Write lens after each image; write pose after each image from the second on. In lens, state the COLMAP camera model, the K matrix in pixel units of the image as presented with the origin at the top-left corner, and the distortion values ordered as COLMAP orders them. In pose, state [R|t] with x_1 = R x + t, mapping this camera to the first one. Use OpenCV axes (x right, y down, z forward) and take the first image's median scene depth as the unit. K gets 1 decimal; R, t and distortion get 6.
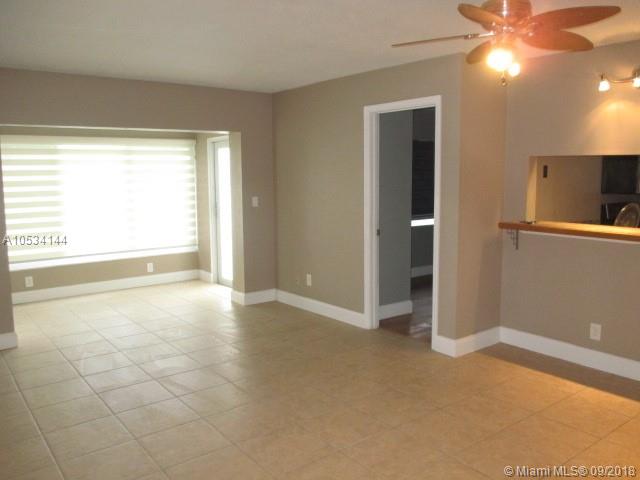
lens RADIAL K [[542.7, 0, 326.5], [0, 542.7, 230.4], [0, 0, 1]] dist [-0.008712, 0.007875]
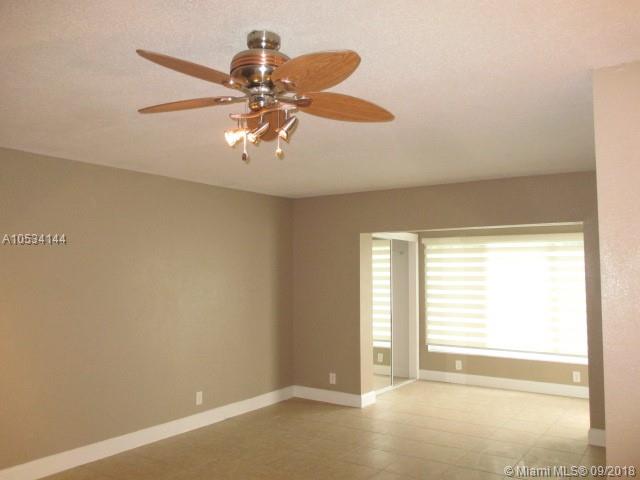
lens RADIAL K [[542.7, 0, 326.5], [0, 542.7, 230.4], [0, 0, 1]] dist [-0.008712, 0.007875]
pose [[0.313942, -0.062188, -0.947403, 0.445256], [-0.105800, 0.989346, -0.100000, -0.040626], [0.943529, 0.131629, 0.304018, 0.355709]]
